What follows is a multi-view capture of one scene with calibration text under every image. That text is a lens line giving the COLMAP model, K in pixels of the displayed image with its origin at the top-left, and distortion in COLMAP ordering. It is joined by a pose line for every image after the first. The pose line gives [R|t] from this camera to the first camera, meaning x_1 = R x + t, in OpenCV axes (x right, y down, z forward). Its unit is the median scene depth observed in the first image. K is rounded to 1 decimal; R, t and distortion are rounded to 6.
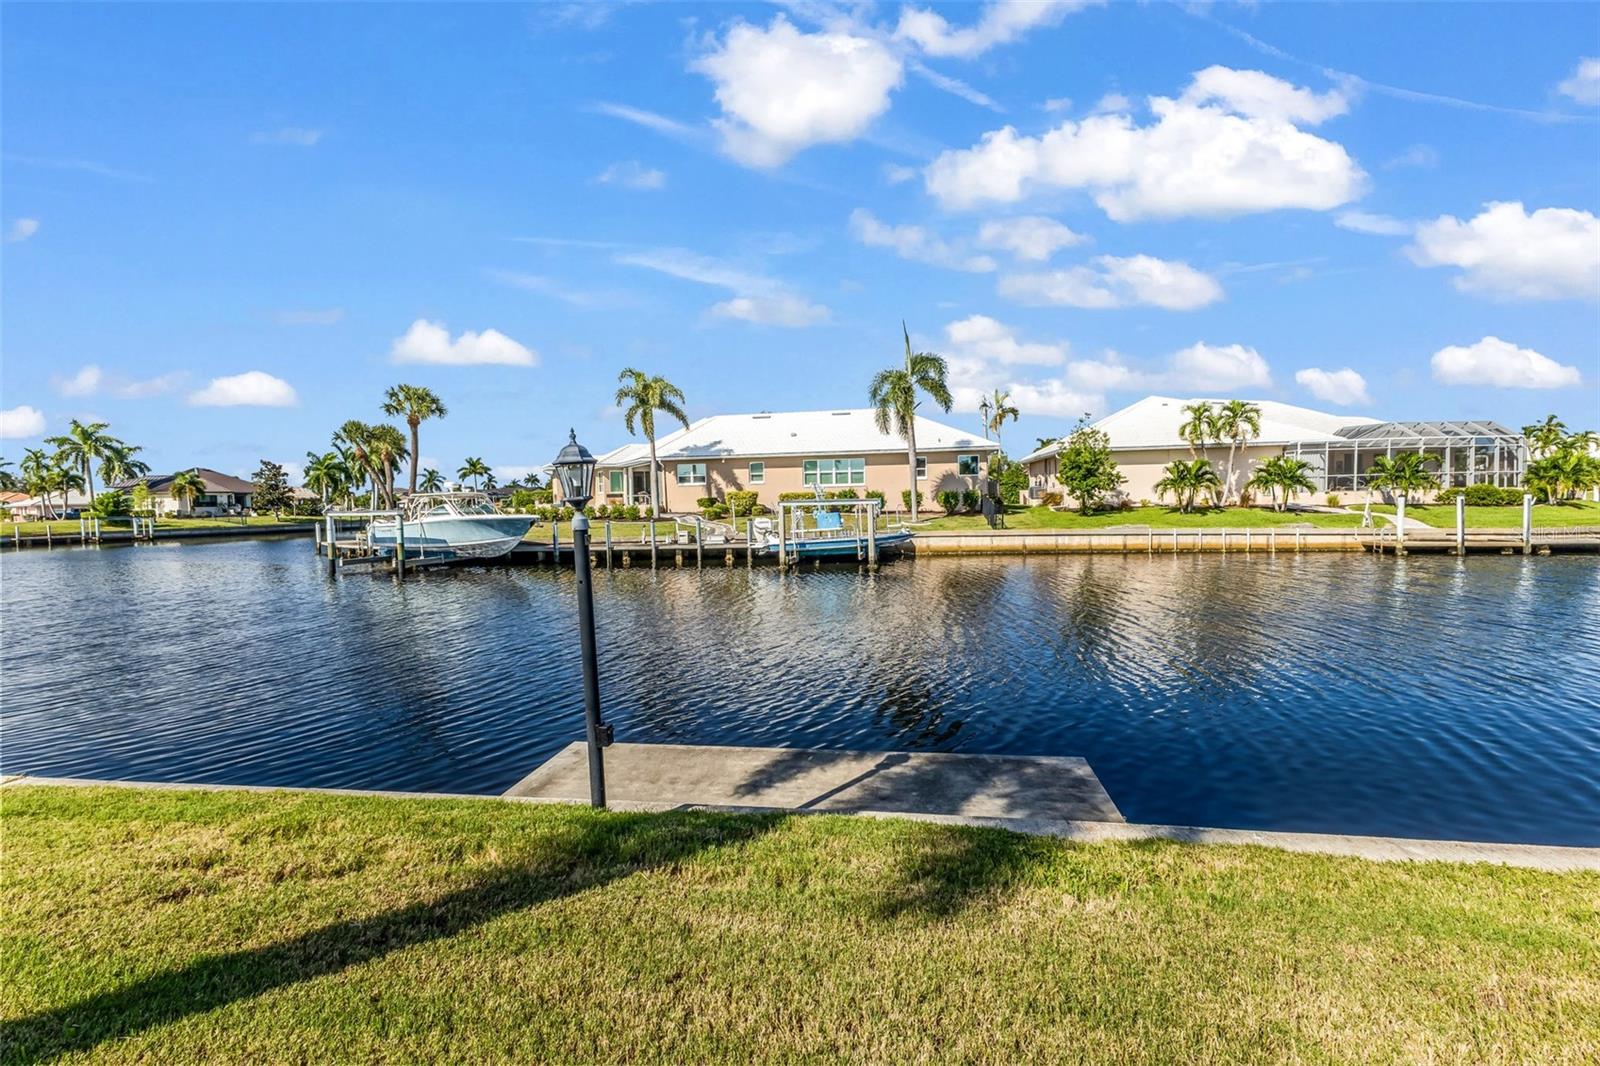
lens RADIAL K [[692.6, 0, 799.8], [0, 692.6, 526.0], [0, 0, 1]] dist [0.011732, -0.000542]
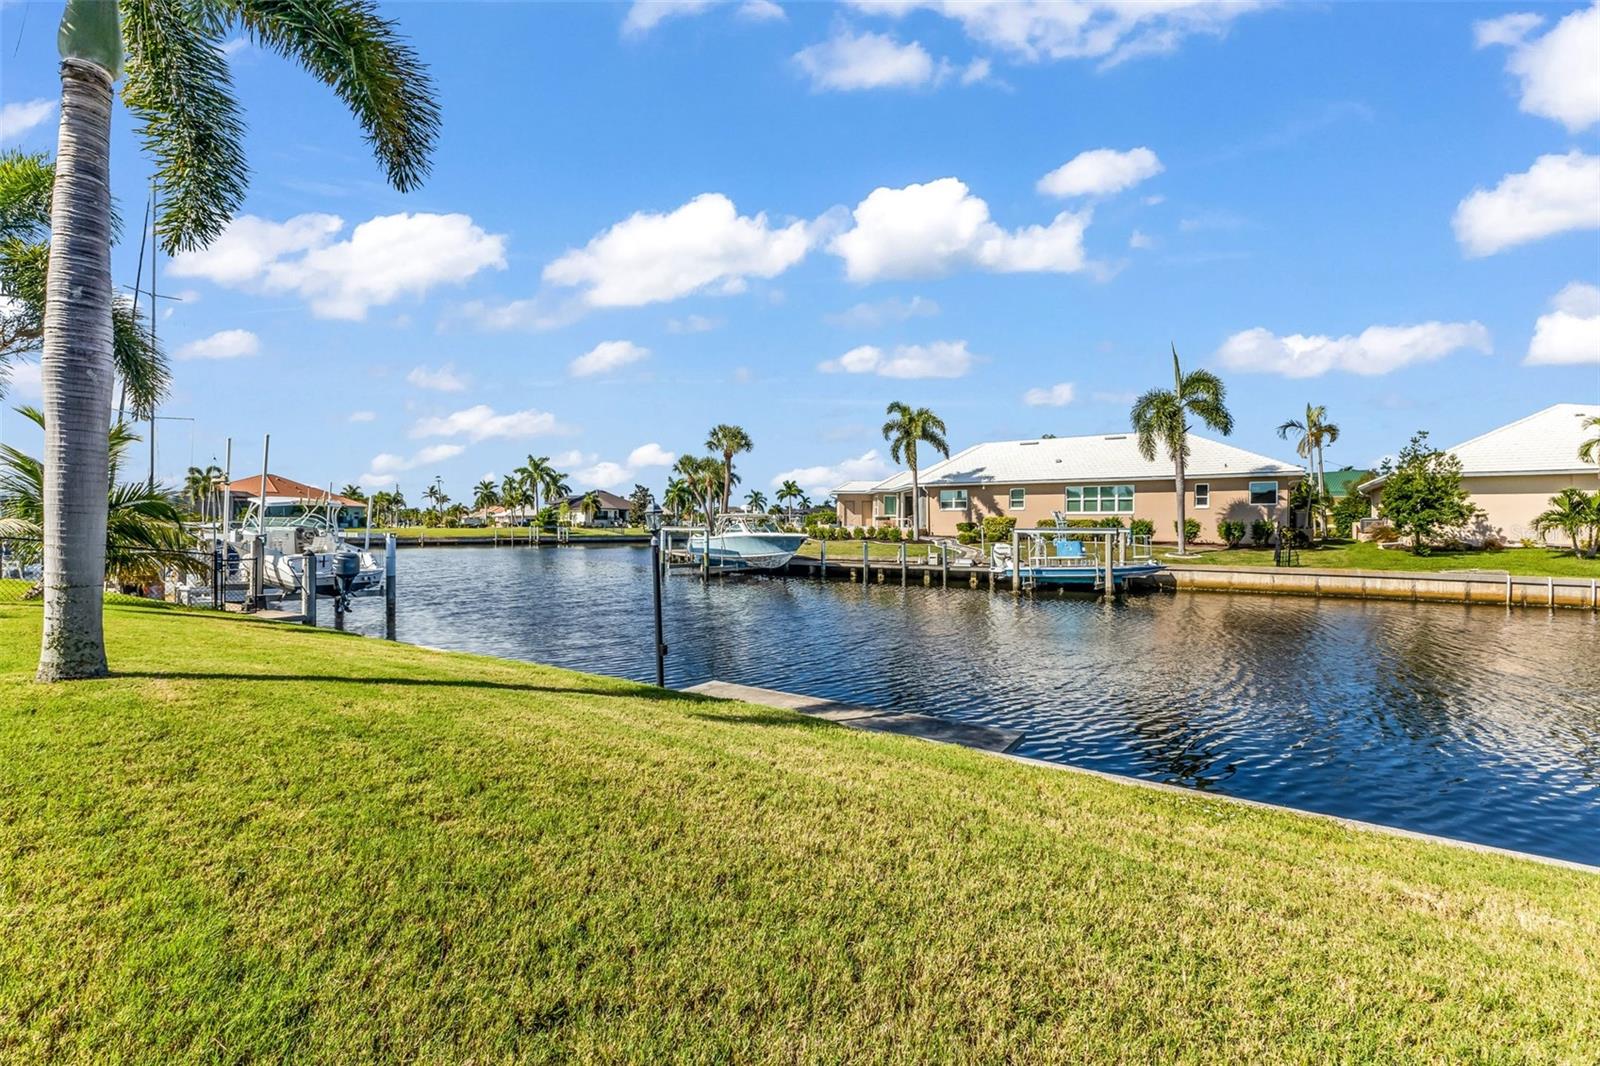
lens RADIAL K [[692.6, 0, 799.8], [0, 692.6, 526.0], [0, 0, 1]] dist [0.011732, -0.000542]
pose [[0.907412, 0.026099, -0.419431, 0.084071], [-0.039184, 0.998976, -0.022610, -0.002273], [0.418412, 0.036952, 0.907505, -0.058327]]
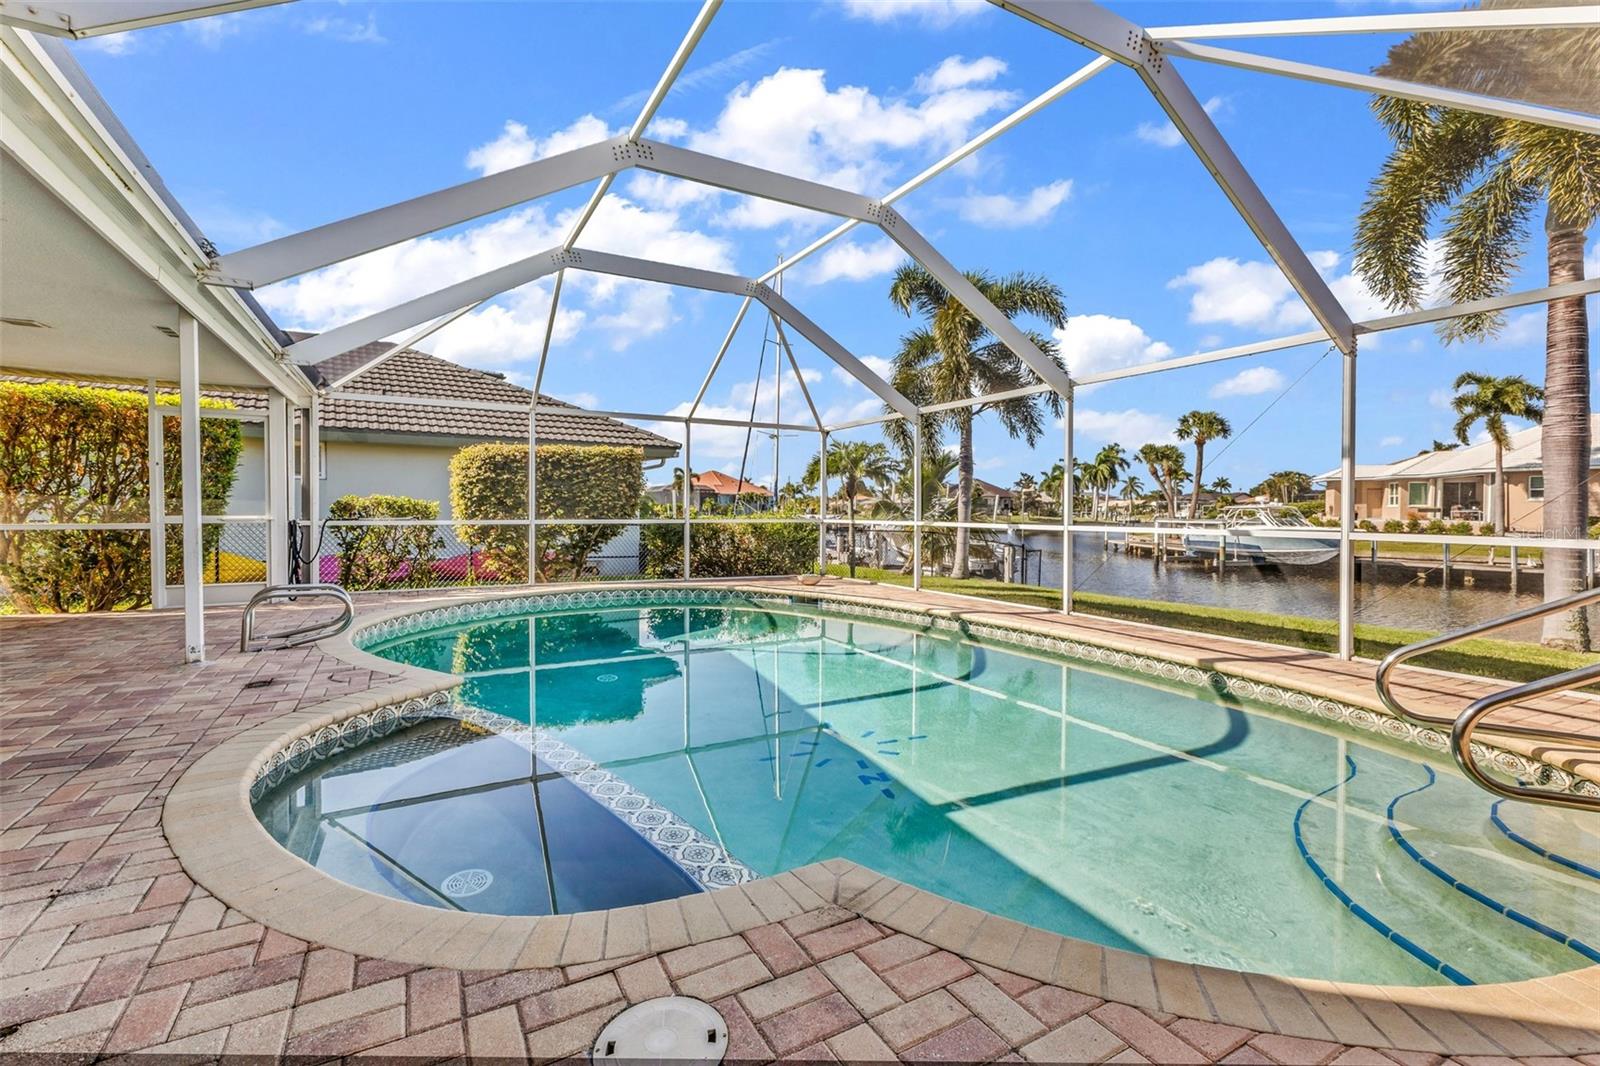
lens RADIAL K [[686.5, 0, 794.5], [0, 686.5, 526.6], [0, 0, 1]] dist [0.012102, -0.000092]
pose [[0.617397, 0.044617, -0.785385, -0.069477], [-0.047431, 0.998685, 0.019448, 0.000818], [0.785220, 0.025245, 0.618701, -0.268875]]
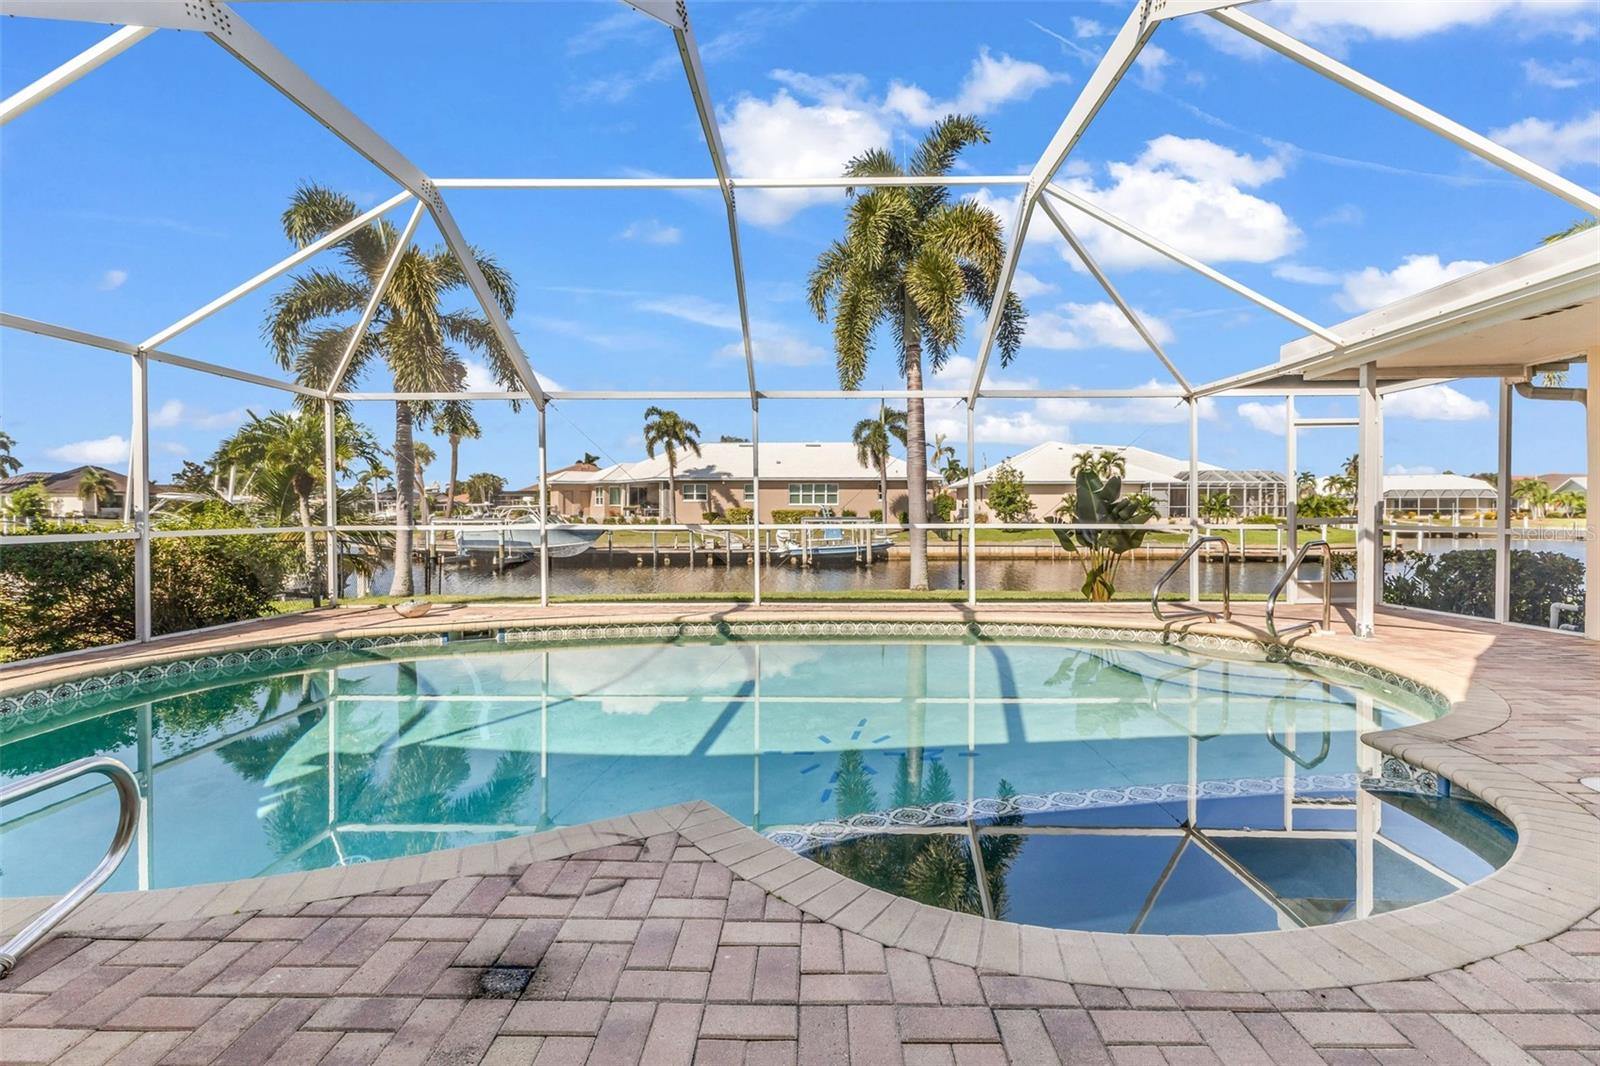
lens RADIAL K [[723.5, 0, 800.0], [0, 723.5, 533.0], [0, 0, 1]] dist [0.006577, -0.000433]
pose [[0.988436, 0.015984, 0.150796, -0.184522], [-0.014849, 0.999852, -0.008649, 0.004711], [-0.150912, 0.006309, 0.988527, -0.308173]]
